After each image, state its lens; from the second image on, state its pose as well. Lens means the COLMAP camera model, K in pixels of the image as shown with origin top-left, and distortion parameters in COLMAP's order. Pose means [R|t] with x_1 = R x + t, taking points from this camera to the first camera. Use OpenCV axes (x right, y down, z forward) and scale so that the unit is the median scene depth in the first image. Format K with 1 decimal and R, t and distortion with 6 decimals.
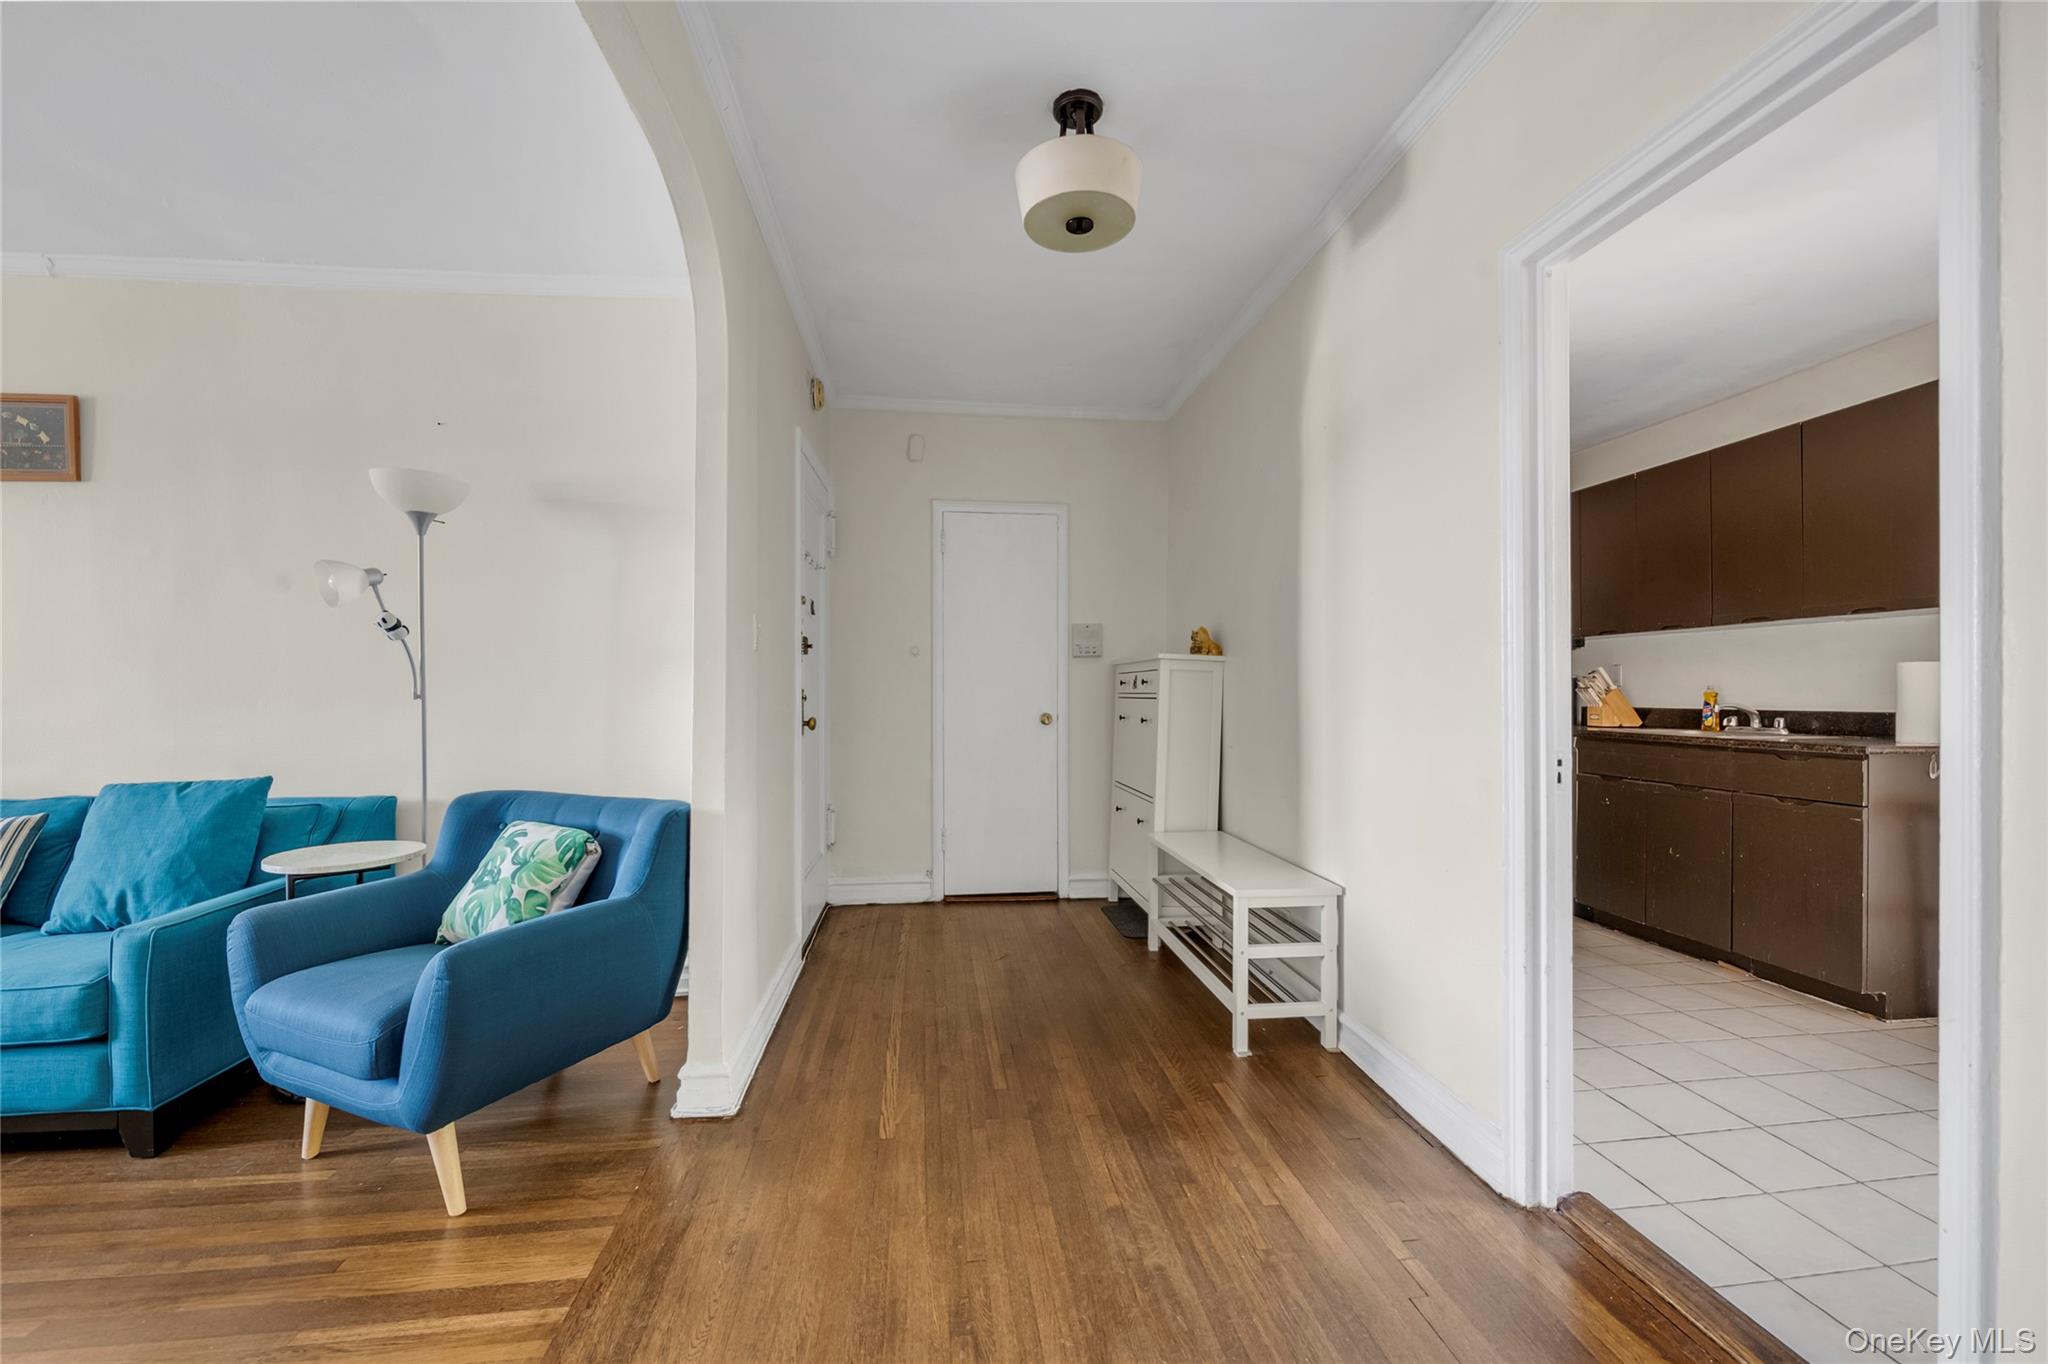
lens RADIAL K [[857.1, 0, 1026.2], [0, 857.1, 683.3], [0, 0, 1]] dist [-0.005170, -0.000610]
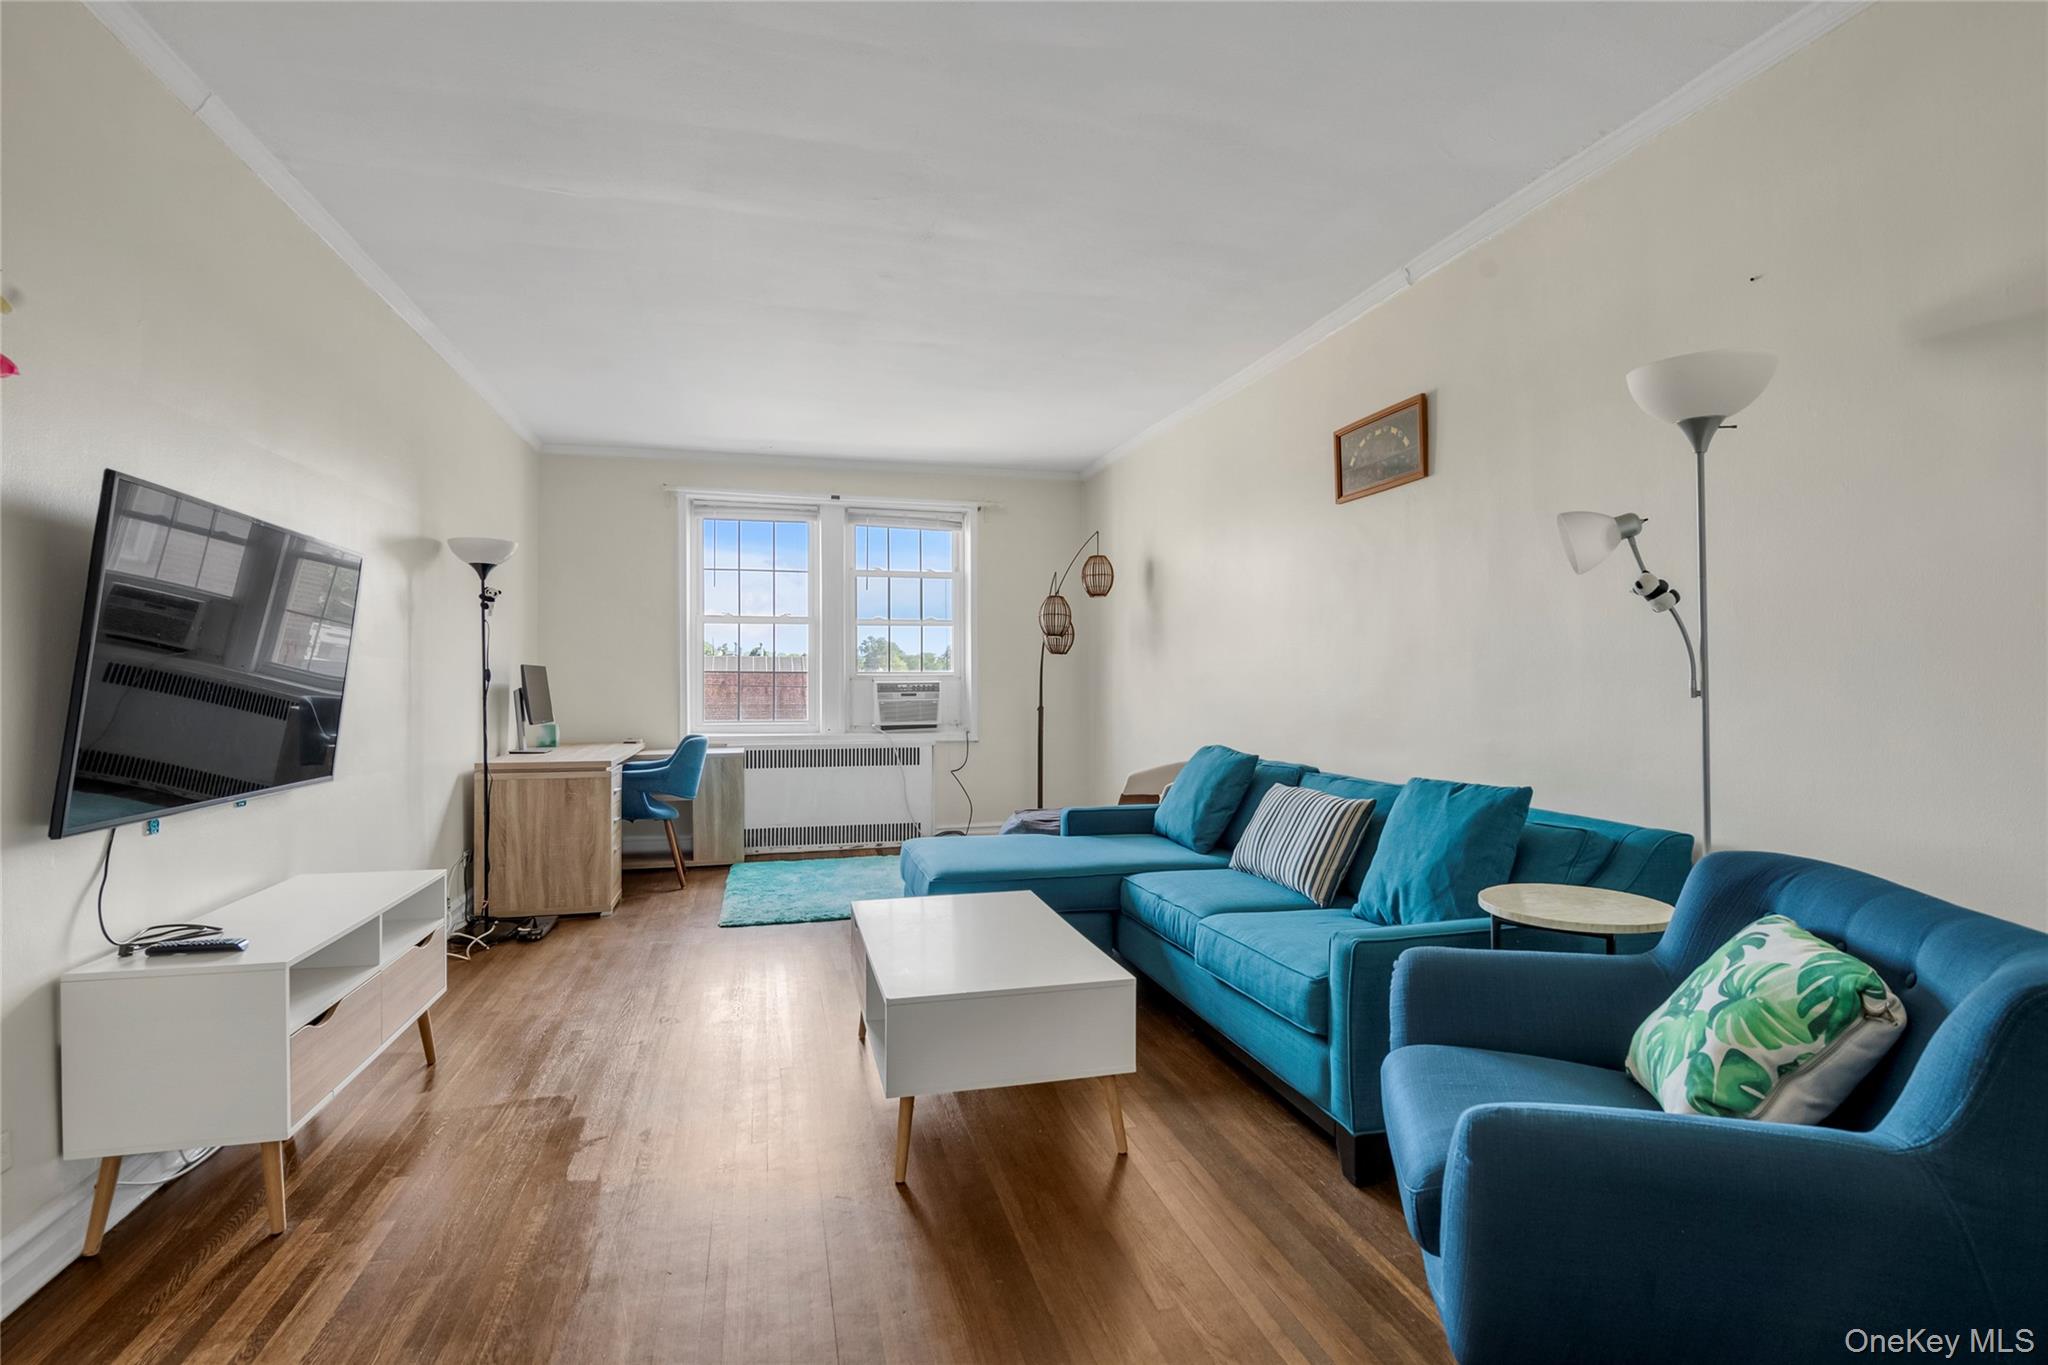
lens RADIAL K [[975.6, 0, 1018.0], [0, 975.6, 678.8], [0, 0, 1]] dist [-0.003927, -0.001108]
pose [[0.126150, 0.000979, -0.992011, -0.019074], [0.003995, 0.999991, 0.001495, 0.001333], [0.992003, -0.004152, 0.126145, 0.440054]]
